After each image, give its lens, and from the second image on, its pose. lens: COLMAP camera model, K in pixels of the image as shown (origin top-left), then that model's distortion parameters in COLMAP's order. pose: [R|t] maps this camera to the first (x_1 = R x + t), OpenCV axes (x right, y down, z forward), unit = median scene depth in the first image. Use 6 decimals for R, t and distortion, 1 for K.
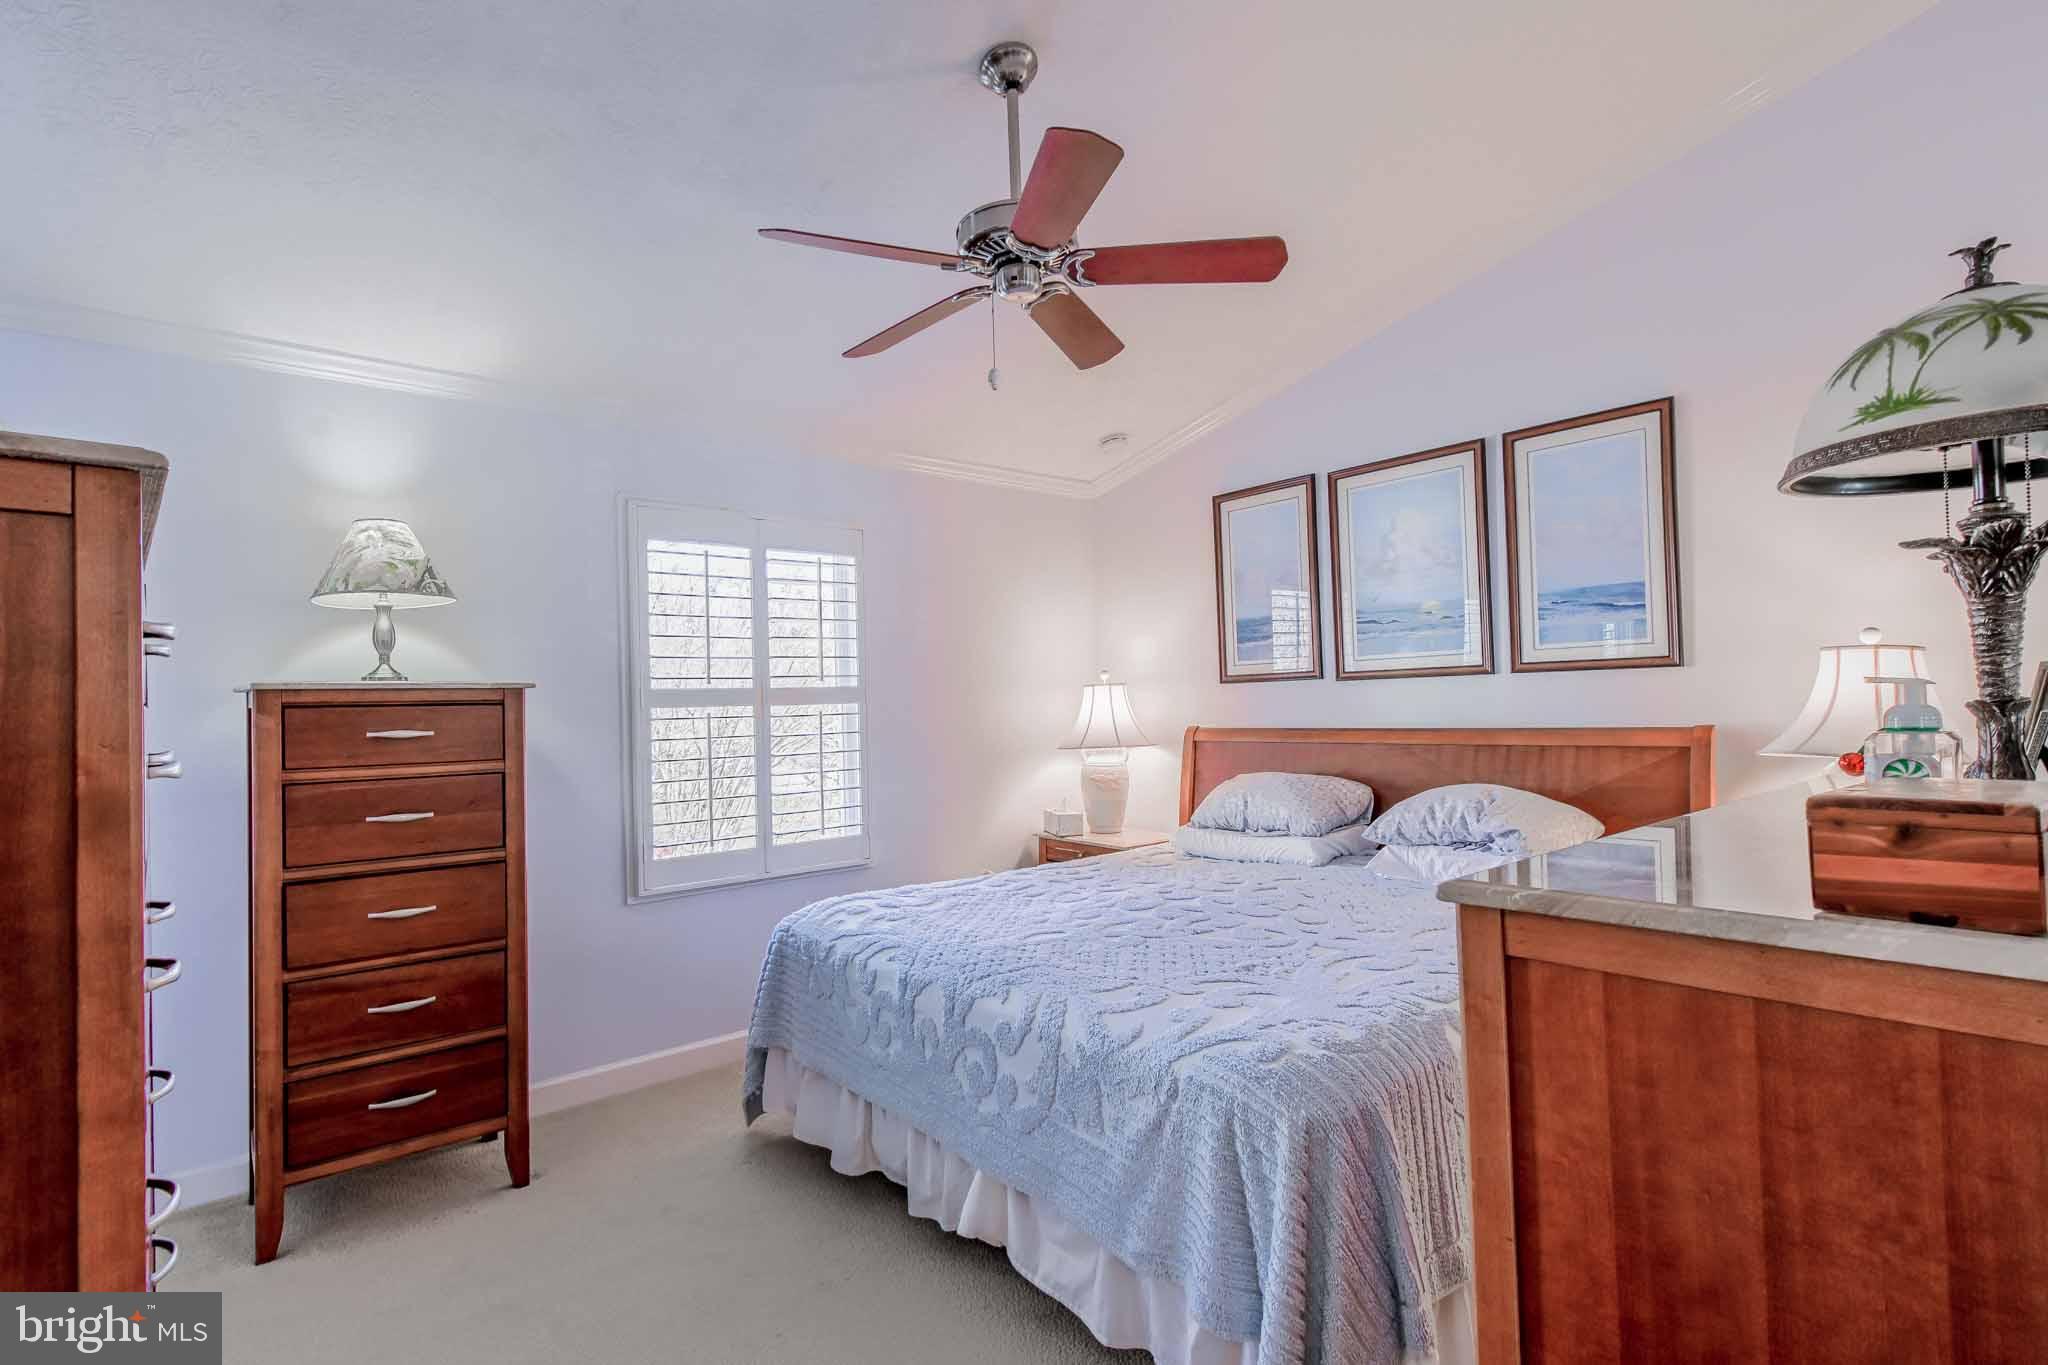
lens RADIAL K [[989.8, 0, 1022.5], [0, 989.8, 683.0], [0, 0, 1]] dist [0.004048, 0.000657]
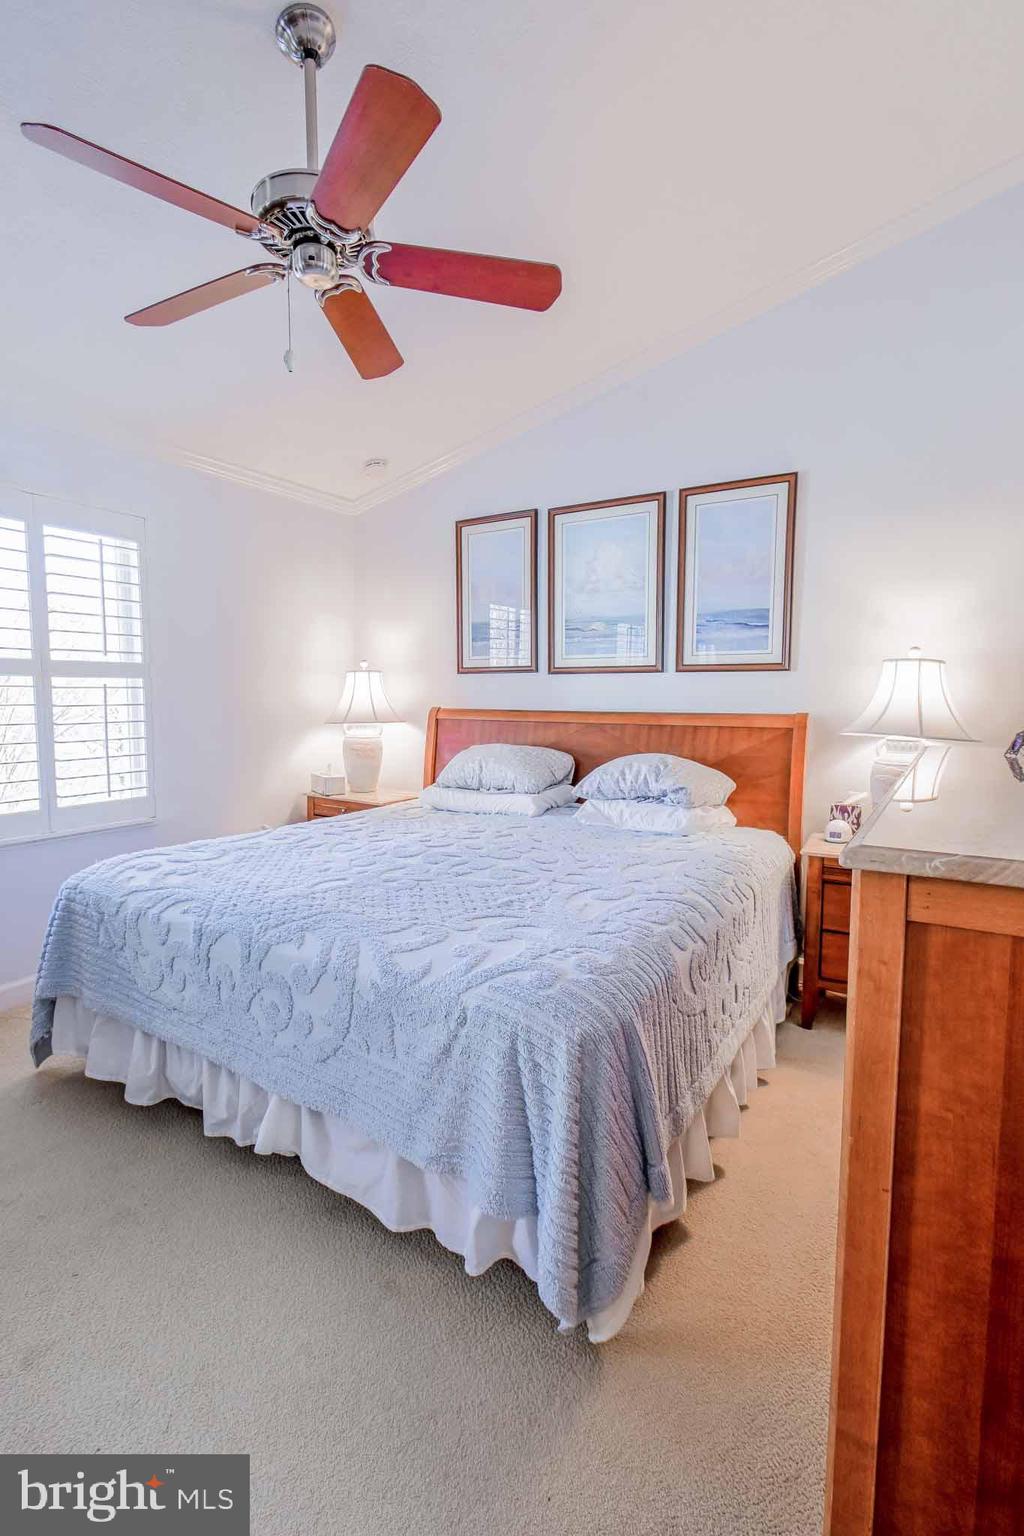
lens RADIAL K [[742.4, 0, 508.3], [0, 742.4, 755.3], [0, 0, 1]] dist [0.004048, 0.000657]
pose [[0.955017, 0.004483, 0.296516, -0.037069], [-0.035051, 0.994583, 0.097854, 0.018088], [-0.294471, -0.103845, 0.950001, 0.146224]]
